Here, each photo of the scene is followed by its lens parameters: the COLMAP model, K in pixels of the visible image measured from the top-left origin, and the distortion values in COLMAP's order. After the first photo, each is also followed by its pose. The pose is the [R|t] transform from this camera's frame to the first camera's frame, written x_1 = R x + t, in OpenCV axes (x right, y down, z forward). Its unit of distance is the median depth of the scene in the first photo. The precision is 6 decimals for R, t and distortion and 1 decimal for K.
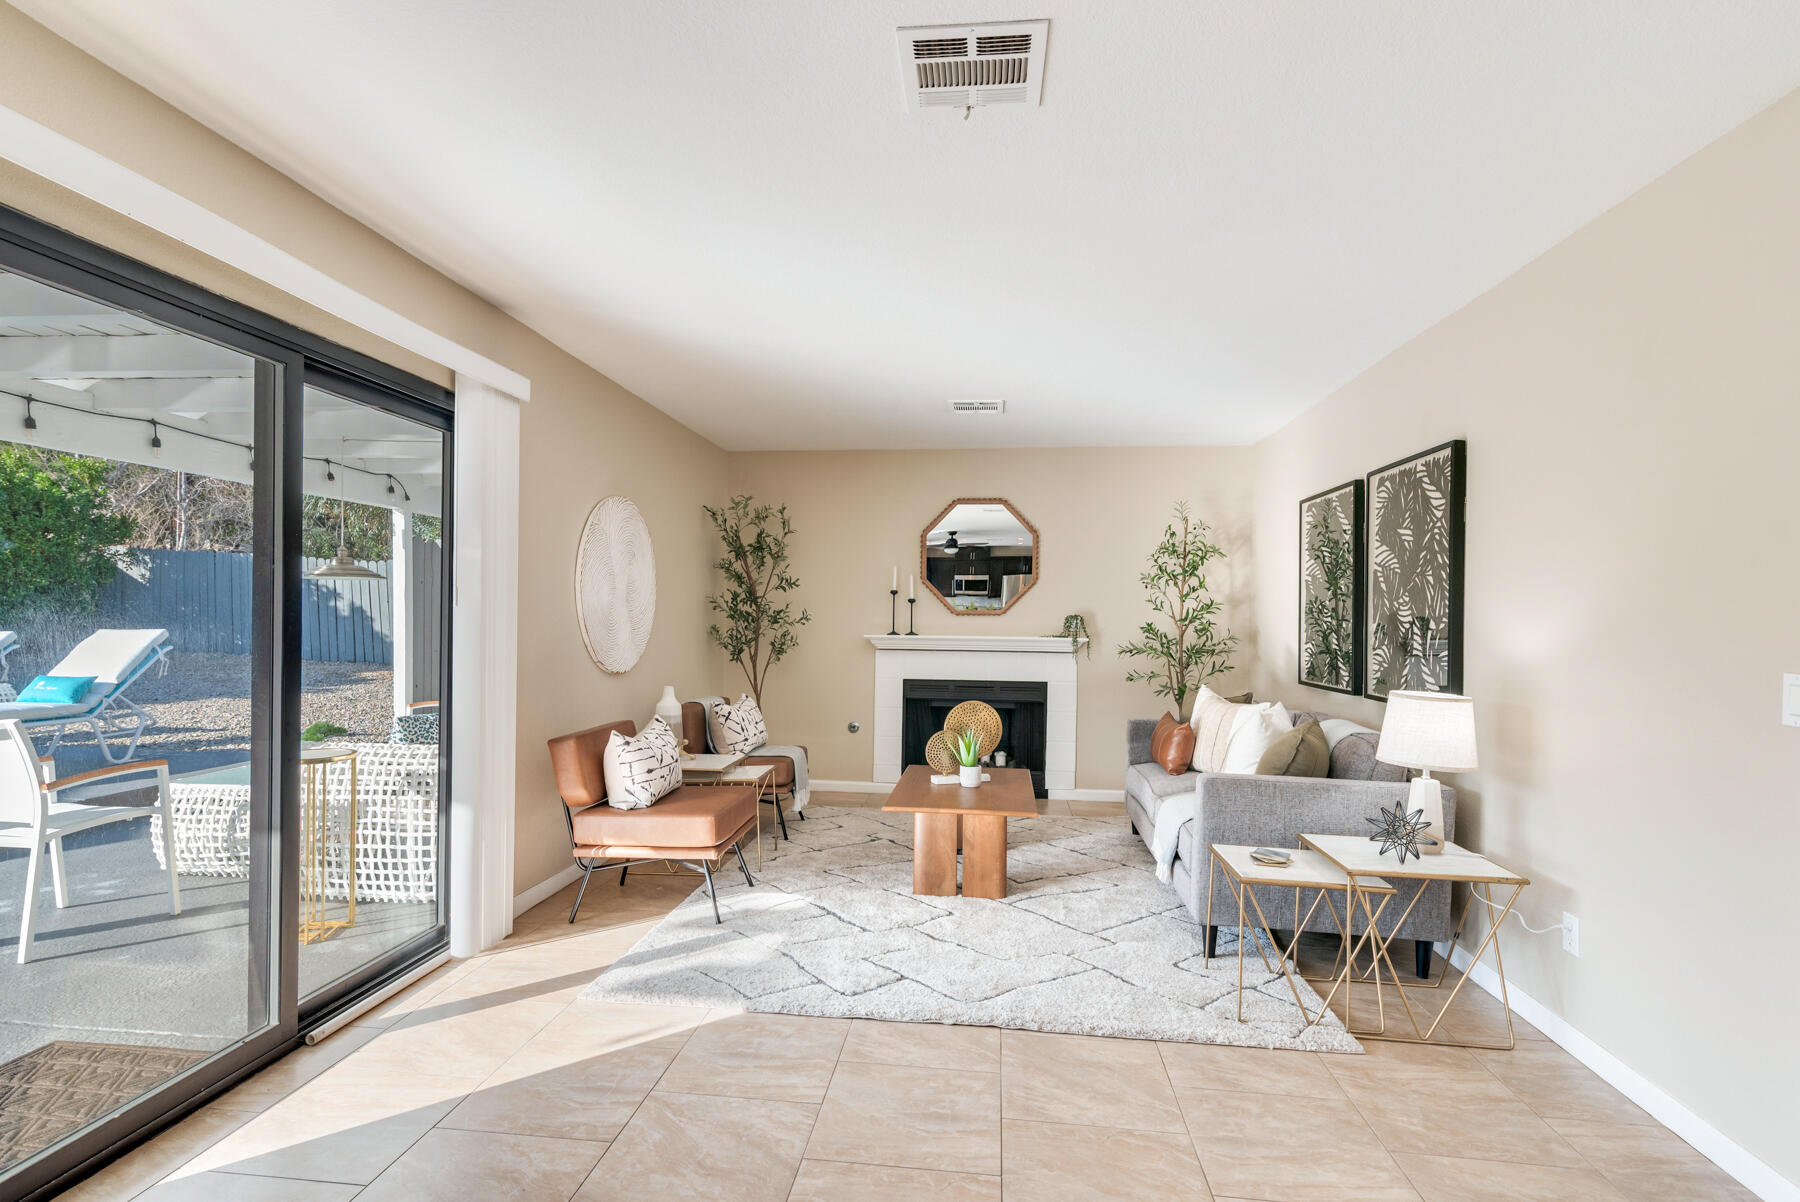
lens RADIAL K [[886.2, 0, 894.4], [0, 886.2, 612.0], [0, 0, 1]] dist [0.006242, 0.000249]
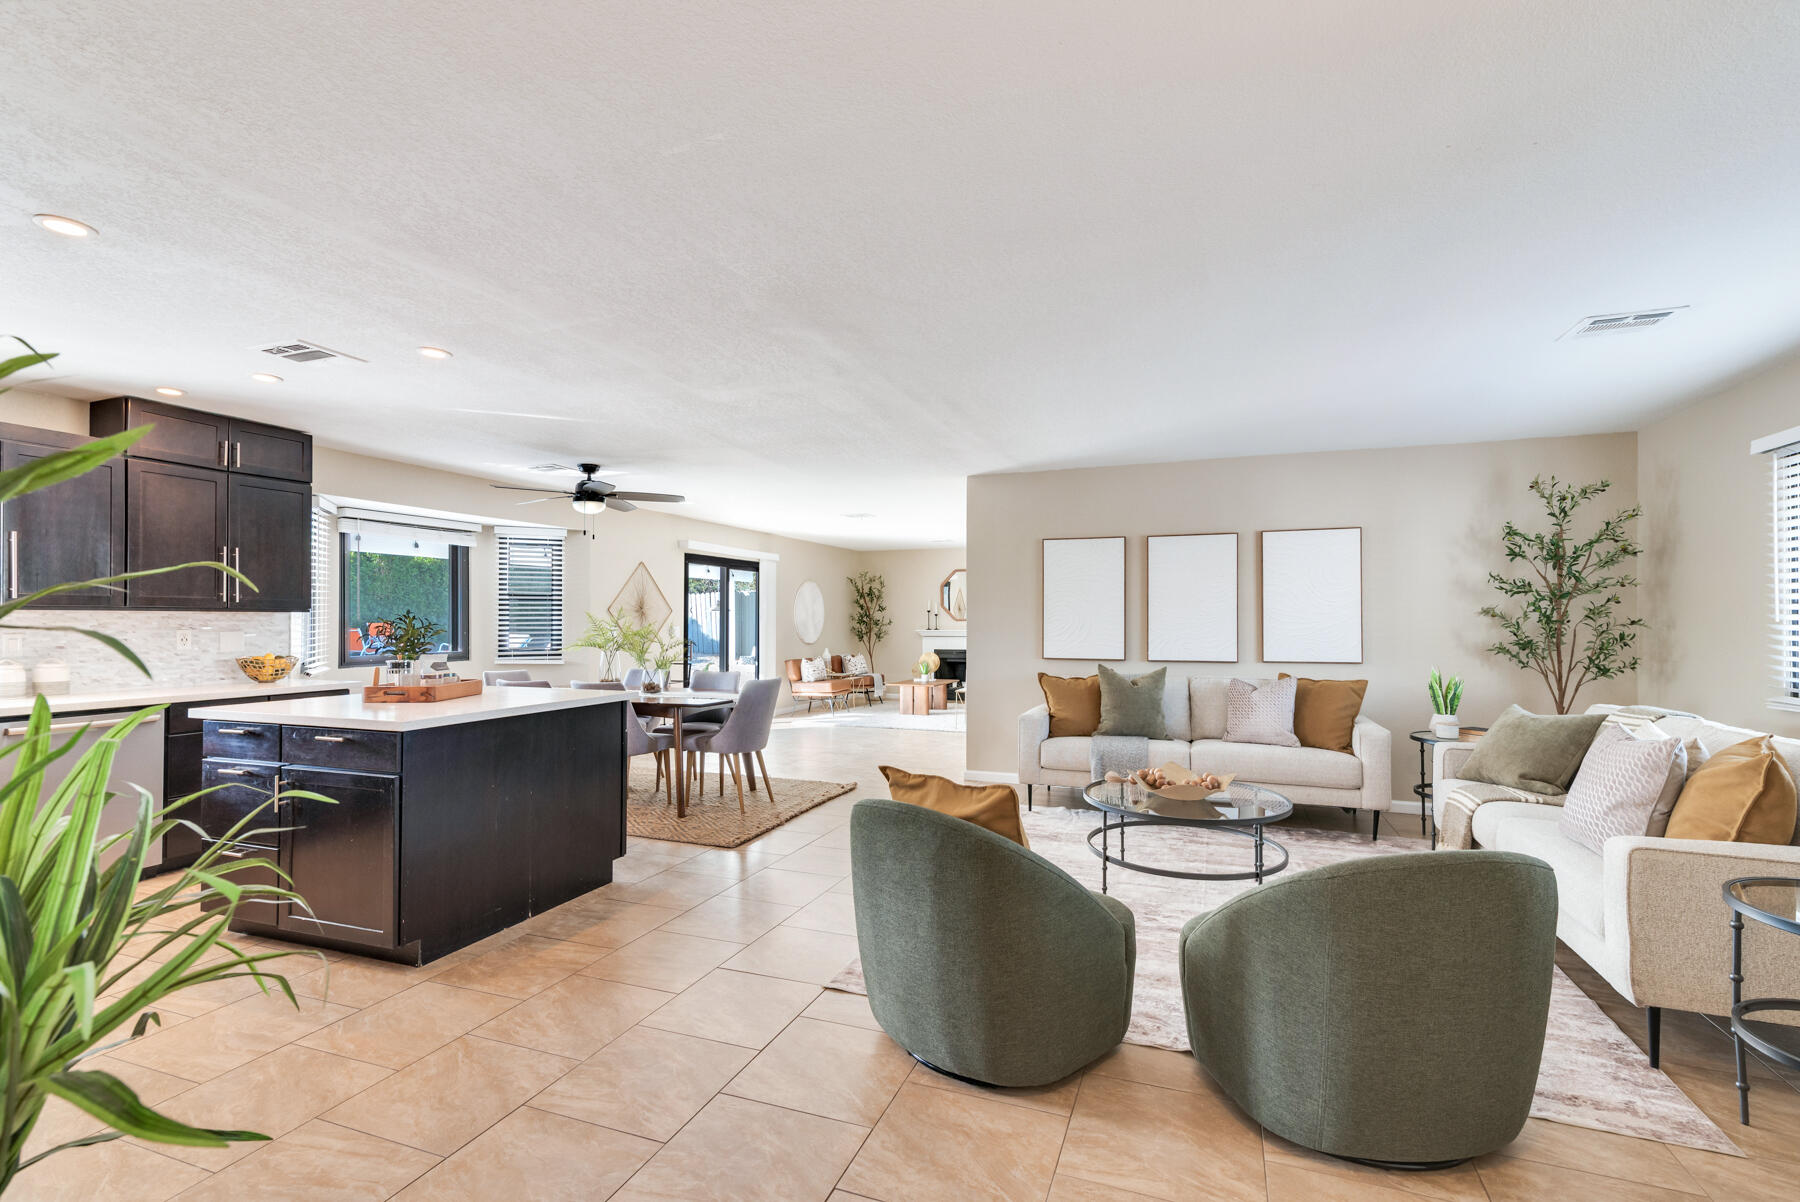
lens RADIAL K [[829.8, 0, 900.0], [0, 829.8, 601.0], [0, 0, 1]] dist [0.011913, 0.000512]
pose [[0.967952, -0.019800, -0.250352, 0.764319], [0.014887, 0.999658, -0.021502, -0.006613], [0.250692, 0.017086, 0.967916, -1.799815]]
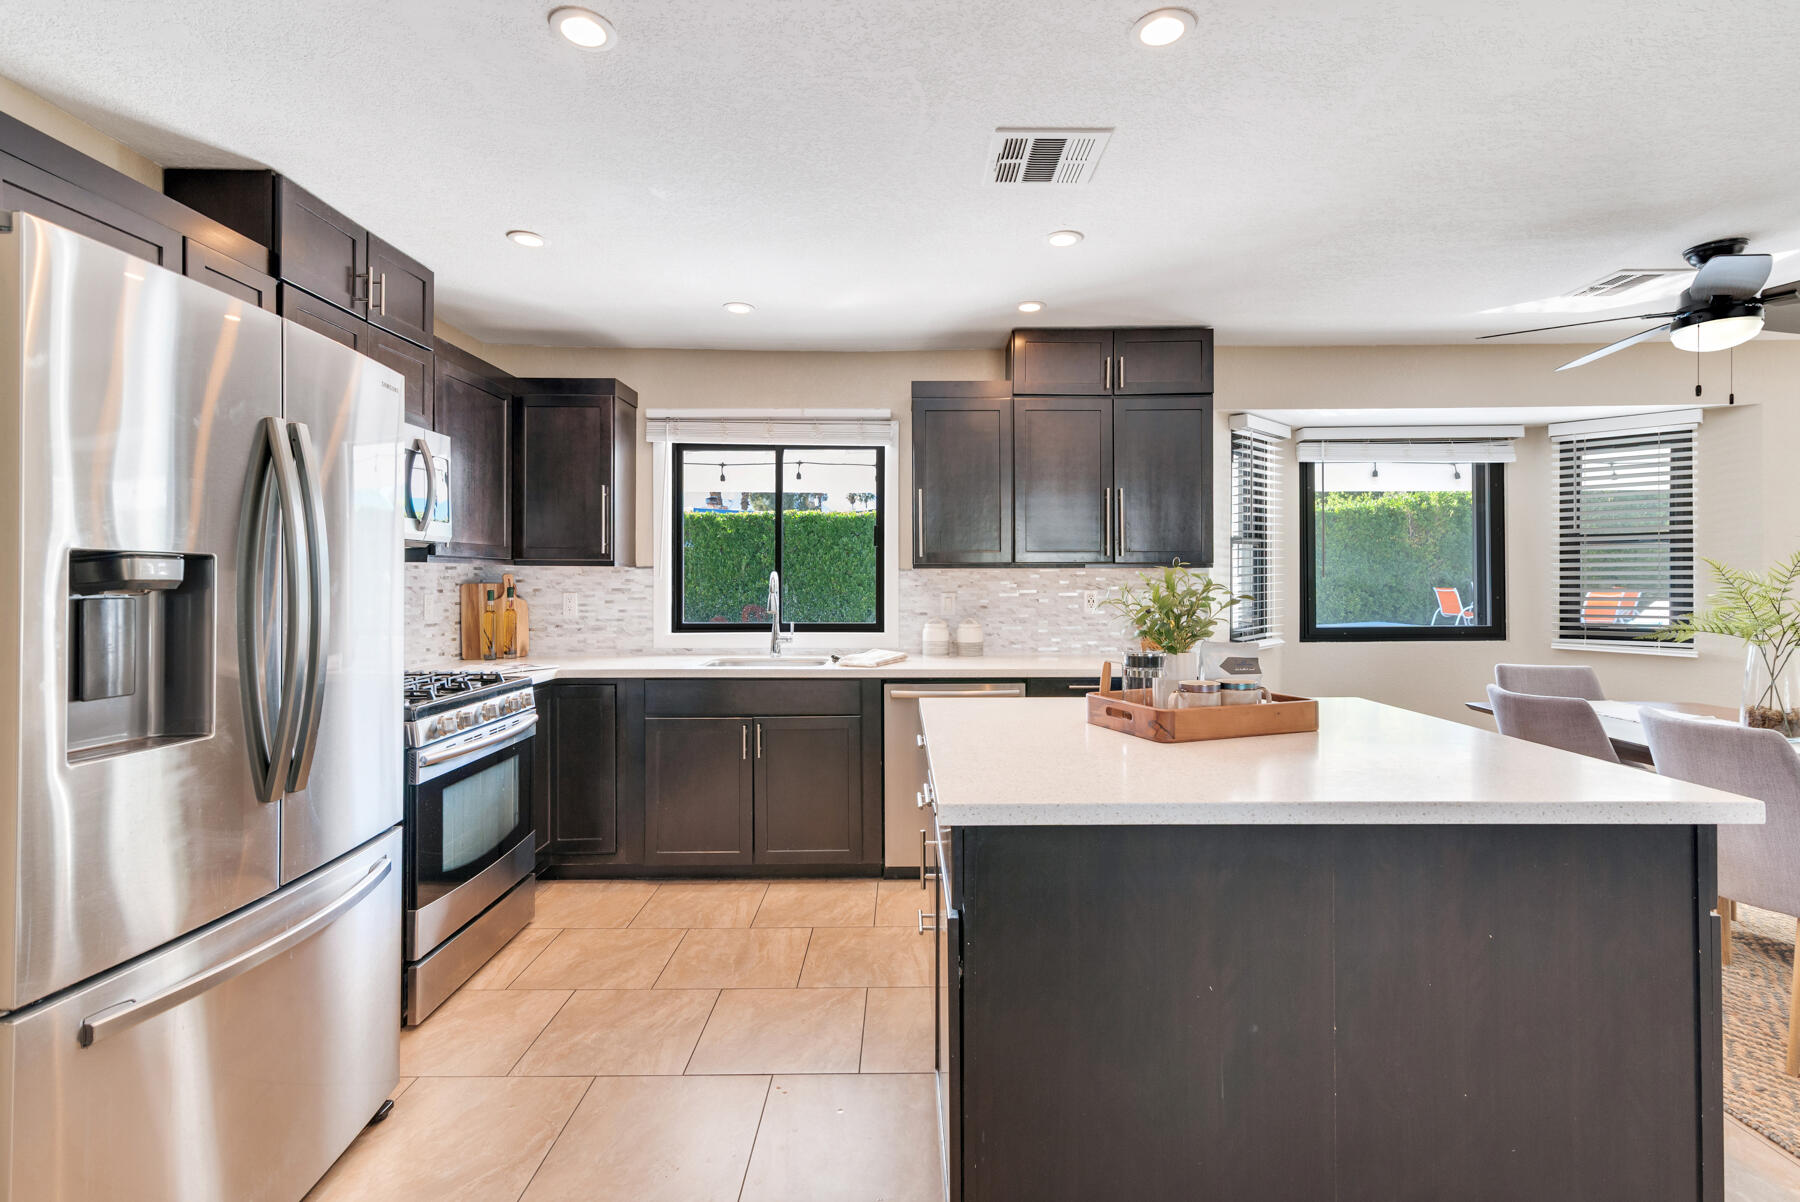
lens RADIAL K [[829.8, 0, 900.0], [0, 829.8, 601.0], [0, 0, 1]] dist [0.011913, 0.000512]
pose [[0.103016, 0.012378, -0.994603, 0.372220], [0.009406, 0.999866, 0.013418, -0.010041], [0.994635, -0.010738, 0.102886, -1.031344]]
